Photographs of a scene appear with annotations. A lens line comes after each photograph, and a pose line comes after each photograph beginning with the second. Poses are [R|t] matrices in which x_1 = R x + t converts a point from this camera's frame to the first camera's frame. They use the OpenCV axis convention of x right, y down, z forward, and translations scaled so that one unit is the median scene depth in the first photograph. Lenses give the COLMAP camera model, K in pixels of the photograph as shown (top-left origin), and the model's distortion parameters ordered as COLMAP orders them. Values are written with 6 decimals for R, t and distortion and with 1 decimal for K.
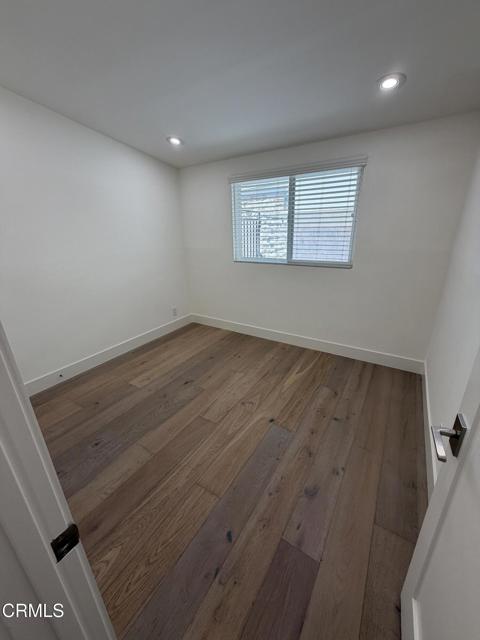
lens RADIAL K [[255.3, 0, 235.0], [0, 255.3, 317.9], [0, 0, 1]] dist [0.000332, 0.000286]
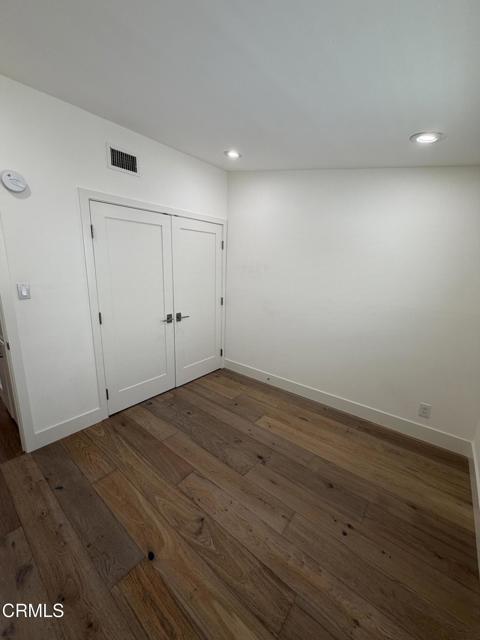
lens RADIAL K [[255.3, 0, 237.4], [0, 255.3, 315.8], [0, 0, 1]] dist [0.000332, 0.000286]
pose [[-0.107505, 0.222169, -0.969063, 0.570398], [-0.357446, 0.900900, 0.246196, -0.365350], [0.927726, 0.372855, -0.017438, 0.906459]]
